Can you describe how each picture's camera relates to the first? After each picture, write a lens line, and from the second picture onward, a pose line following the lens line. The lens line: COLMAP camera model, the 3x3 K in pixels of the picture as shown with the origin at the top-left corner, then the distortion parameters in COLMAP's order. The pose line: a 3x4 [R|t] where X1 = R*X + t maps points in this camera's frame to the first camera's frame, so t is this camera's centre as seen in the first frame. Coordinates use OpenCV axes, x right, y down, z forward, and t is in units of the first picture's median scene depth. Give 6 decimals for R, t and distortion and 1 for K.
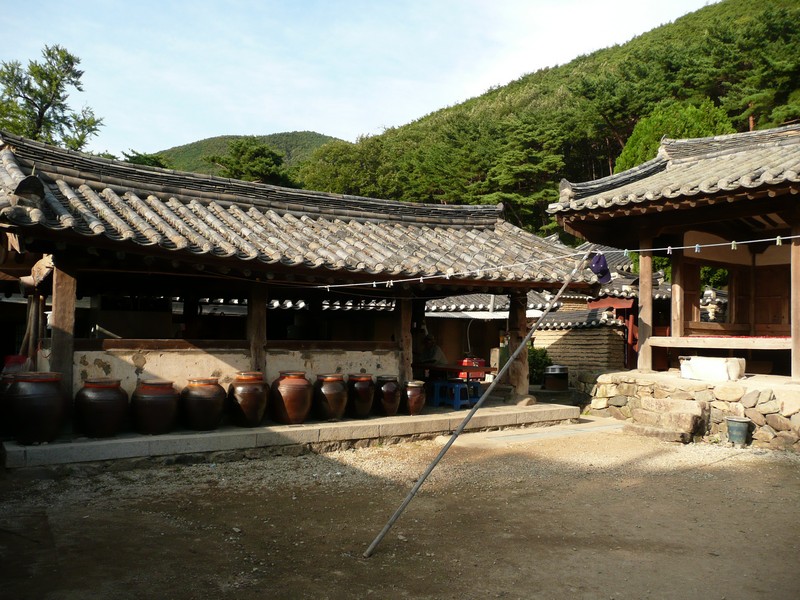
lens RADIAL K [[672.3, 0, 389.3], [0, 672.3, 300.5], [0, 0, 1]] dist [-0.032082, 0.031590]
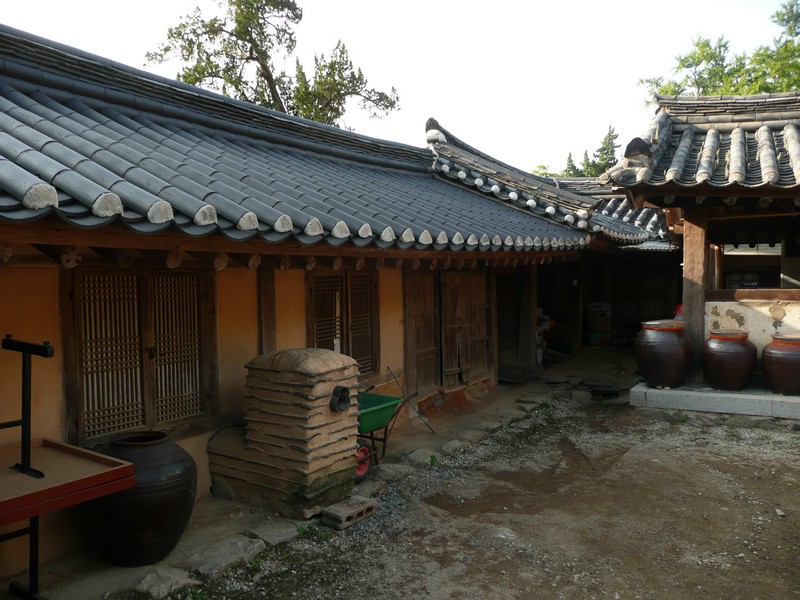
lens RADIAL K [[672.3, 0, 389.3], [0, 672.3, 300.5], [0, 0, 1]] dist [-0.032082, 0.031590]
pose [[0.439503, 0.010120, -0.898184, 0.197656], [0.059969, 0.997375, 0.040582, 0.004562], [0.896237, -0.071699, 0.437742, 0.123168]]
